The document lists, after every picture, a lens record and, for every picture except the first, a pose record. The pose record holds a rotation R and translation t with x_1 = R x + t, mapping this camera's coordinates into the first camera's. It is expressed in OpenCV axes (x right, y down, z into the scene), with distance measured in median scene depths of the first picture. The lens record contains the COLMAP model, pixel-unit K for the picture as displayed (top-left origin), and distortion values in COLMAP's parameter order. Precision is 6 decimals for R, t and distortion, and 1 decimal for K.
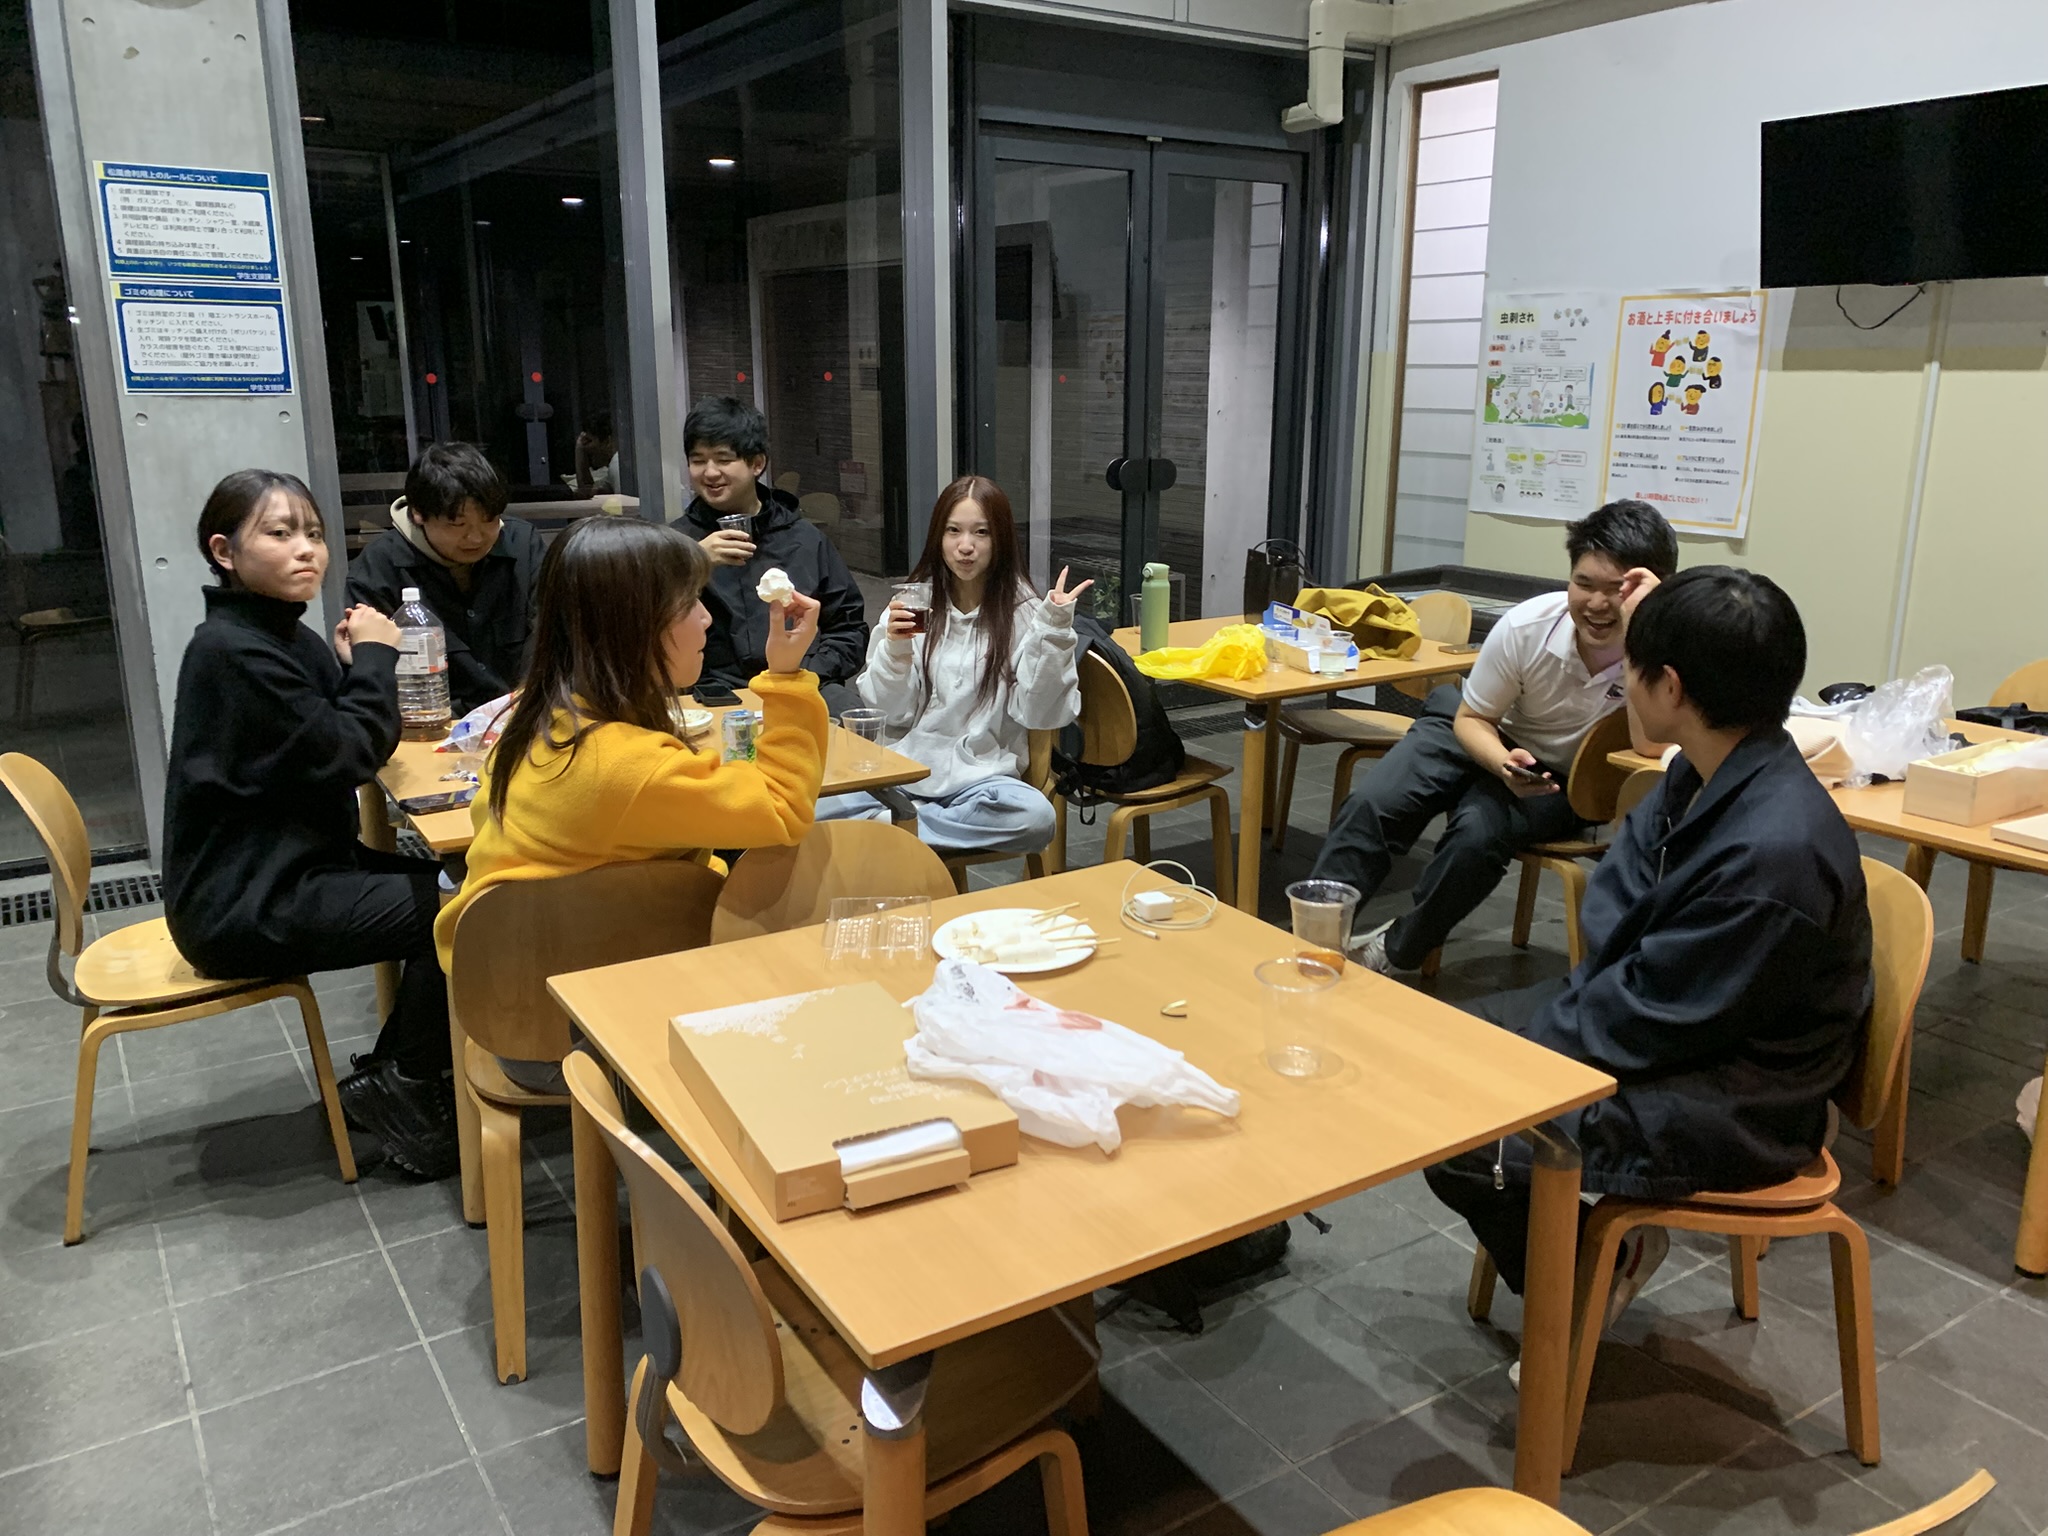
lens RADIAL K [[1561.2, 0, 1039.0], [0, 1561.2, 768.4], [0, 0, 1]] dist [0.041077, -0.036474]
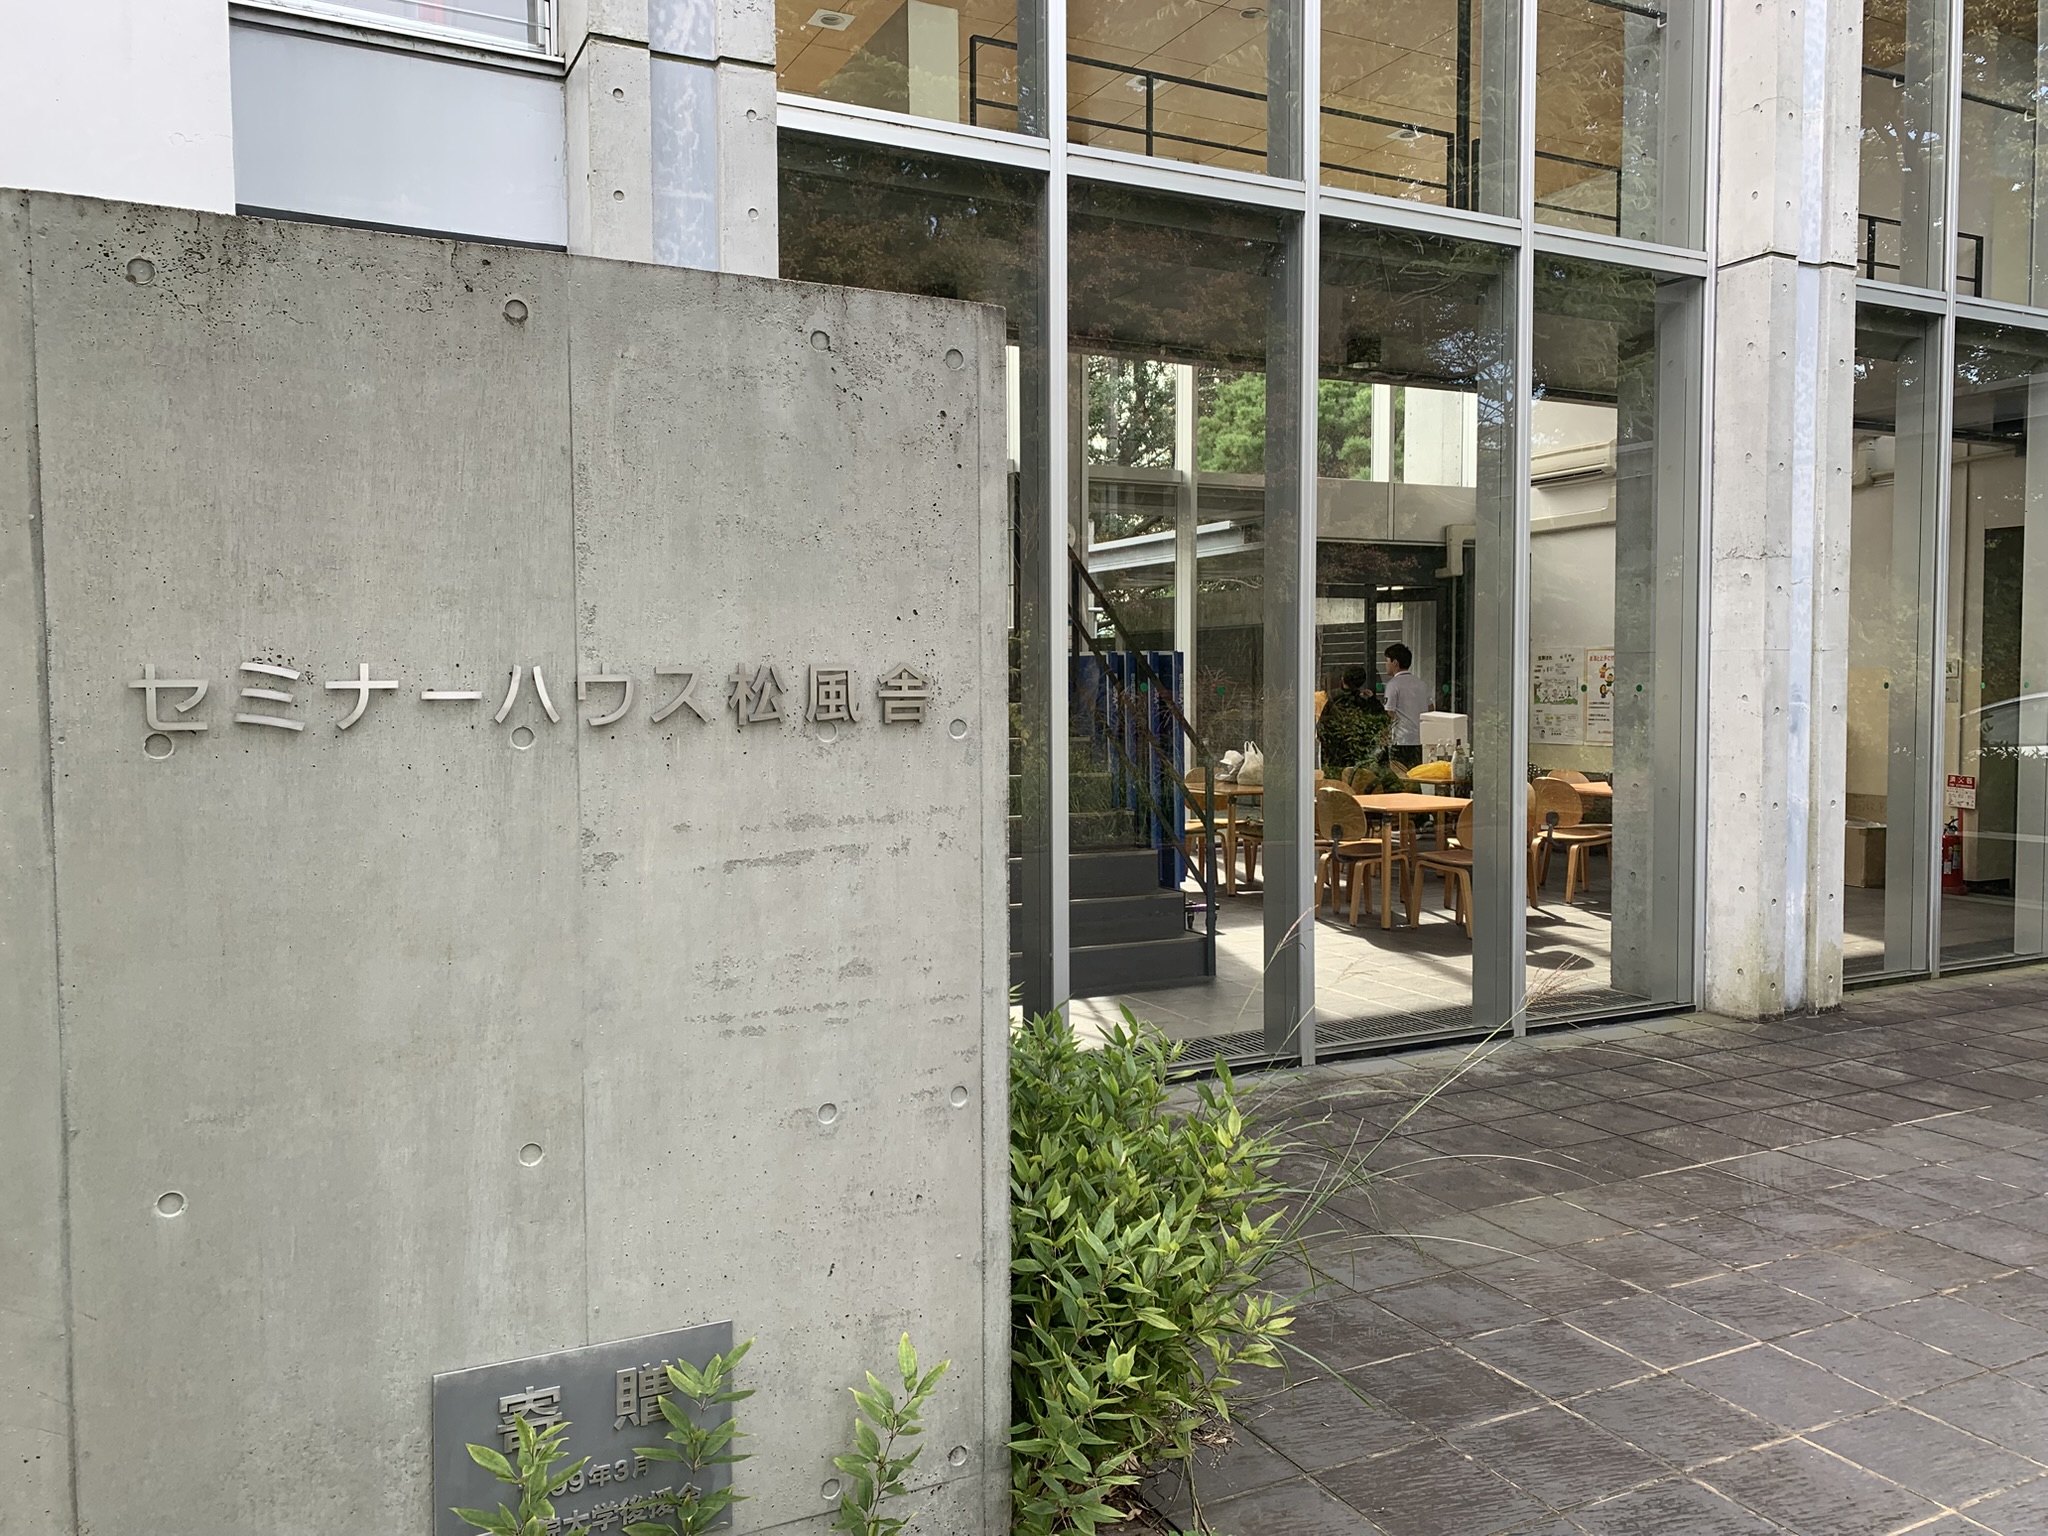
lens RADIAL K [[1561.2, 0, 1025.1], [0, 1561.2, 768.8], [0, 0, 1]] dist [0.041077, -0.036474]
pose [[0.992546, -0.005704, -0.121737, -0.177702], [-0.019004, 0.979440, -0.200839, 0.363825], [0.120380, 0.201656, 0.972031, -1.351606]]
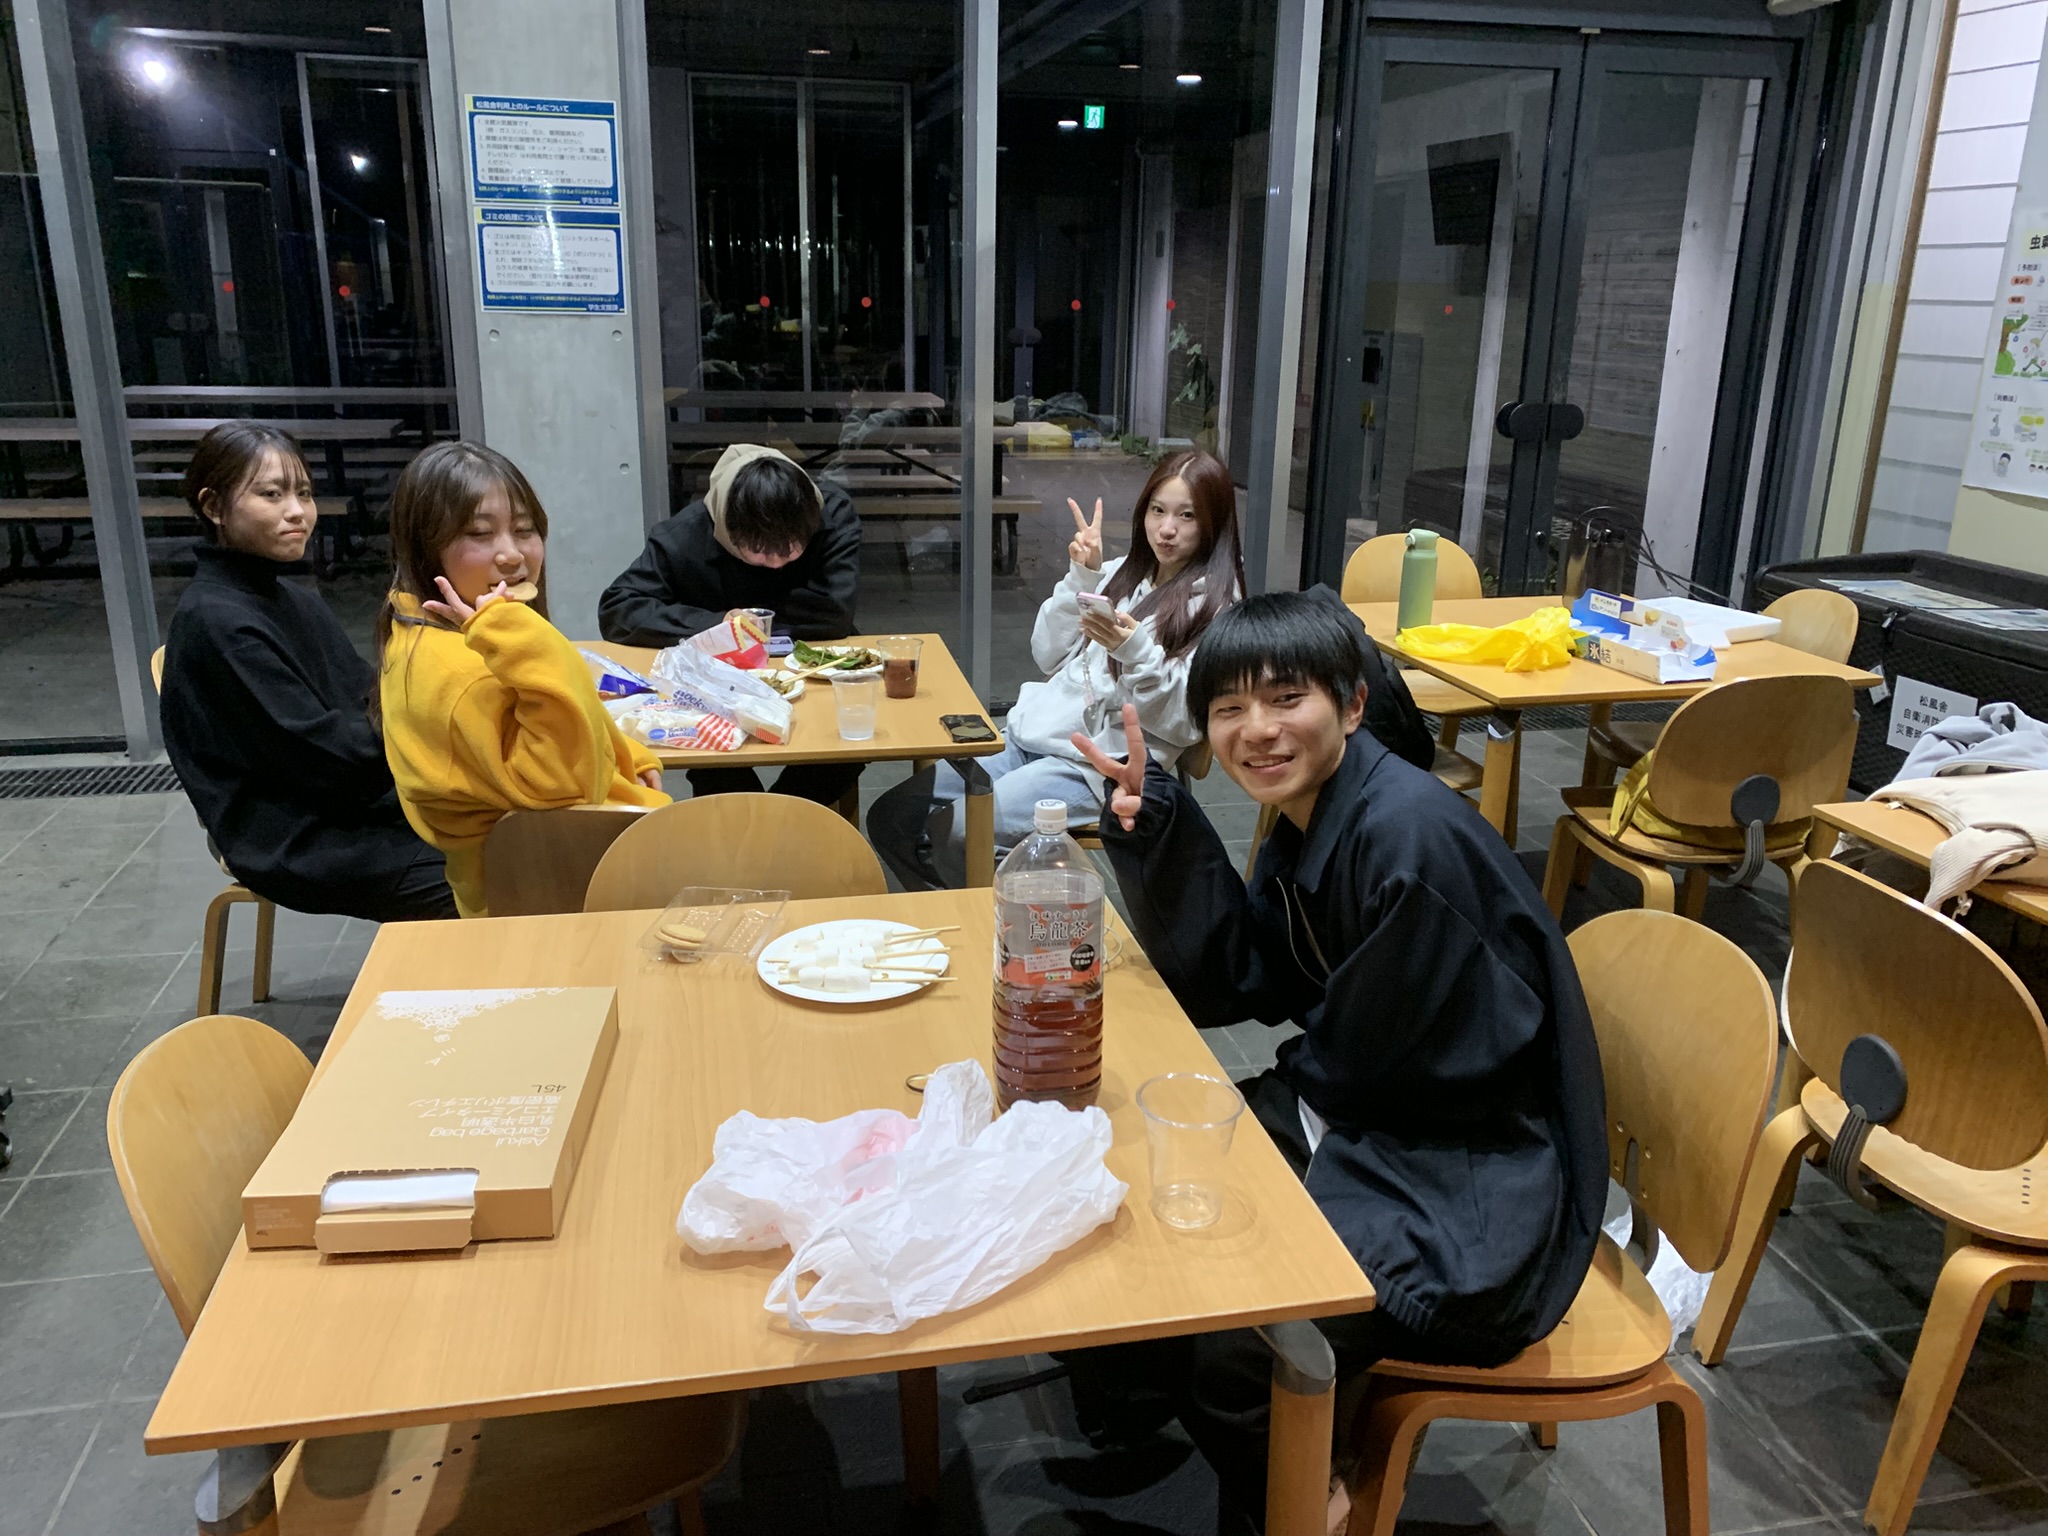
lens RADIAL K [[1561.2, 0, 1011.9], [0, 1561.2, 755.1], [0, 0, 1]] dist [0.041077, -0.036474]
pose [[0.929435, 0.118348, -0.349491, 0.137462], [-0.105349, 0.992855, 0.056045, -0.023877], [0.353626, -0.015272, 0.935262, 0.080580]]
